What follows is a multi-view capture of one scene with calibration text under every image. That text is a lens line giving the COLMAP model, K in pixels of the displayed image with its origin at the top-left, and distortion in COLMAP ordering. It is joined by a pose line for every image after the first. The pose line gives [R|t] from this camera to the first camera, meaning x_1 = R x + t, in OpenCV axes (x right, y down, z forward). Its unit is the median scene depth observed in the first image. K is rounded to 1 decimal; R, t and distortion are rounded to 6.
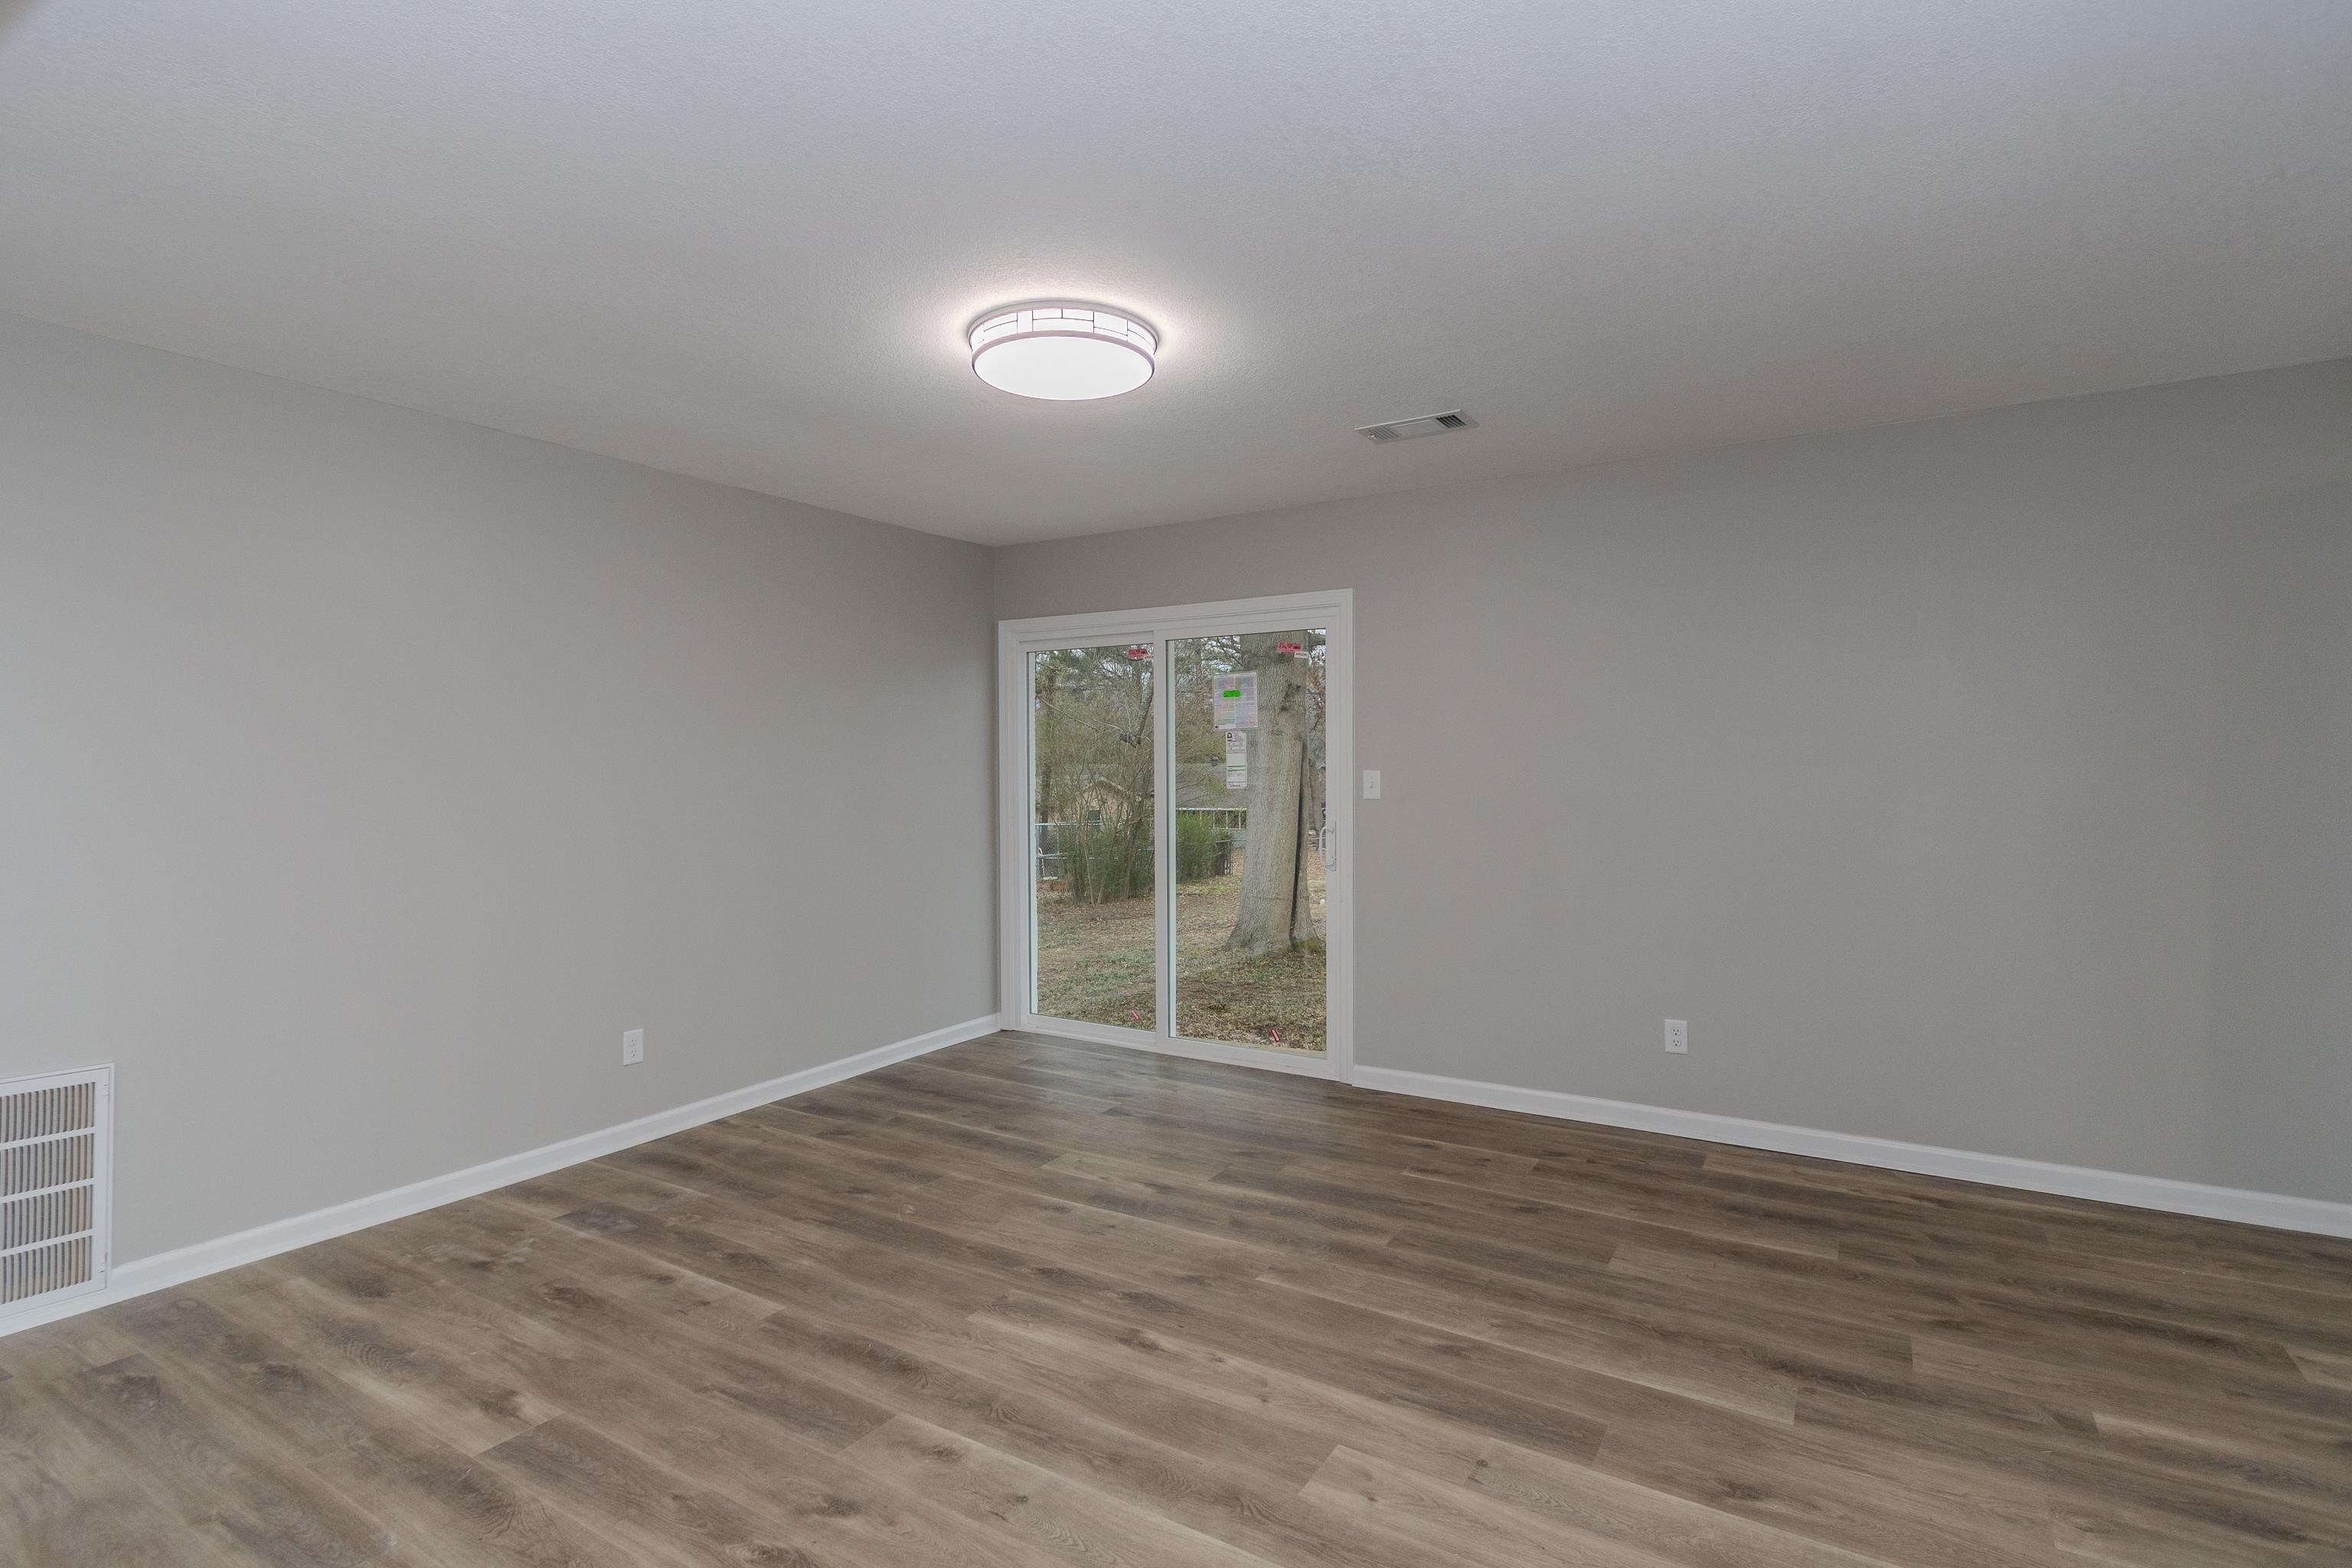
lens RADIAL K [[1119.1, 0, 1168.8], [0, 1119.1, 783.5], [0, 0, 1]] dist [0.013009, -0.005110]
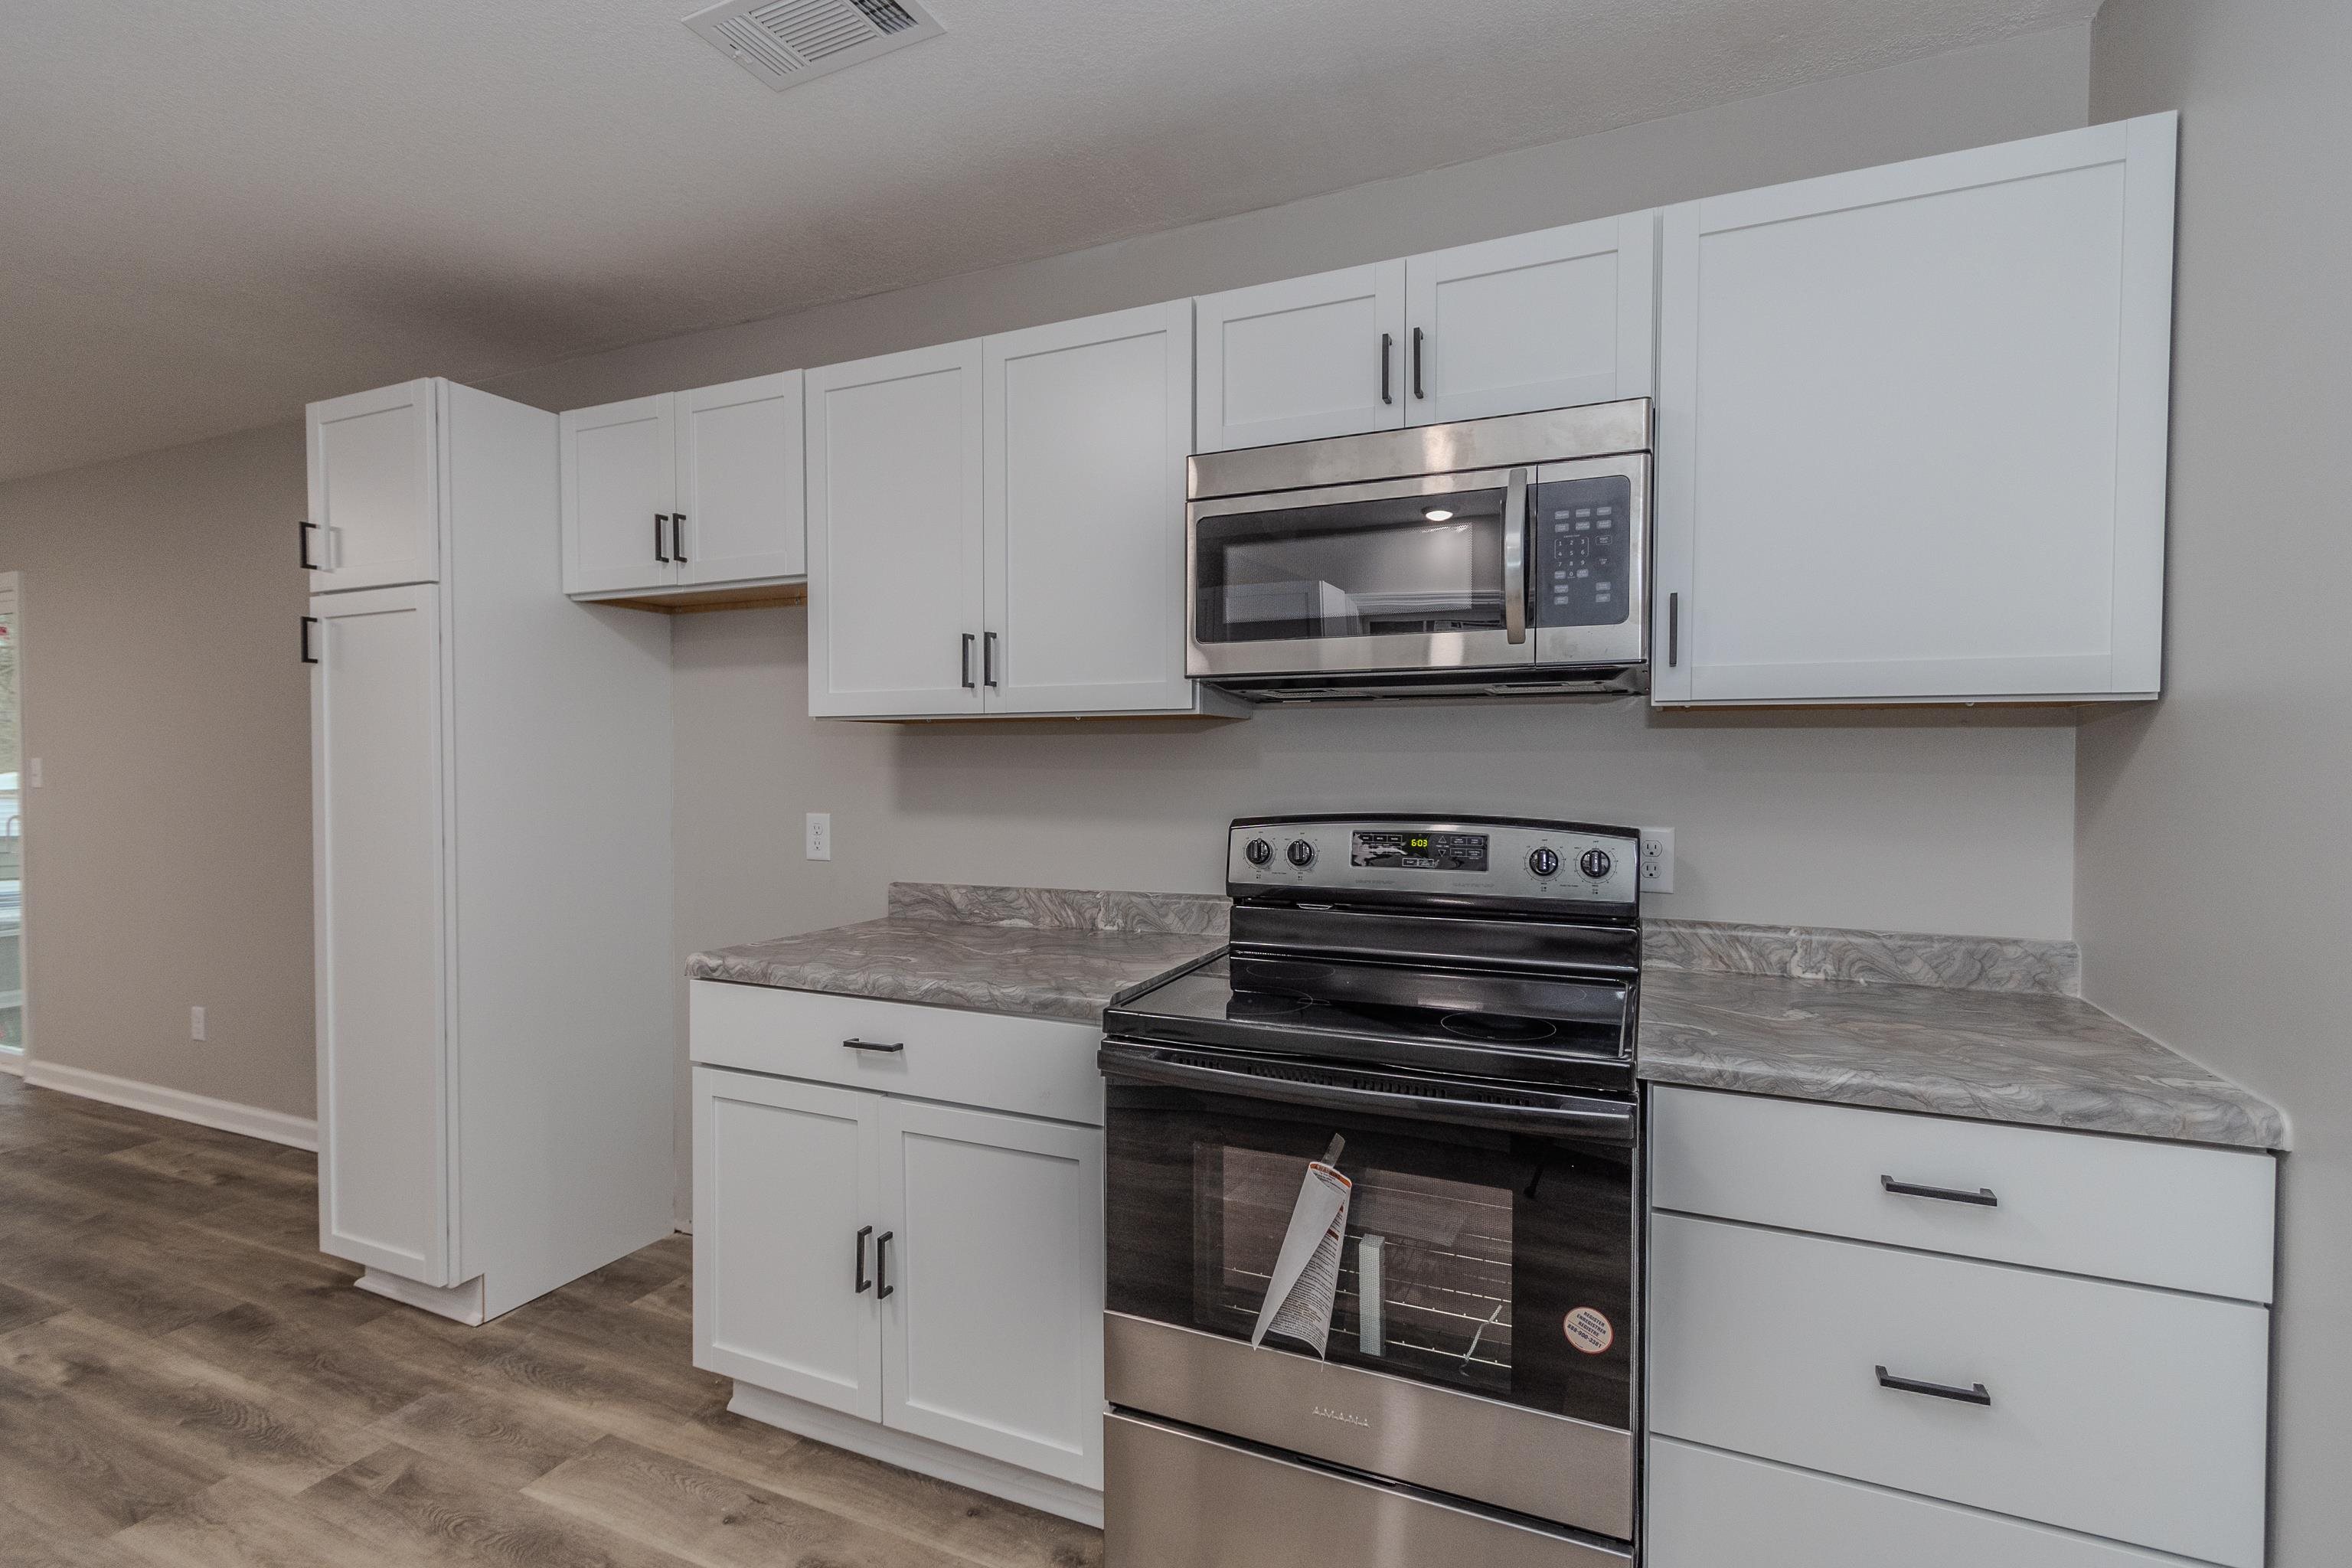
lens RADIAL K [[1081.8, 0, 1176.0], [0, 1081.8, 784.0], [0, 0, 1]] dist [0.013087, -0.000235]
pose [[0.990672, 0.003789, 0.136216, 1.507528], [-0.004990, 0.999952, 0.008471, -0.001520], [-0.136178, -0.009071, 0.990643, -0.110799]]
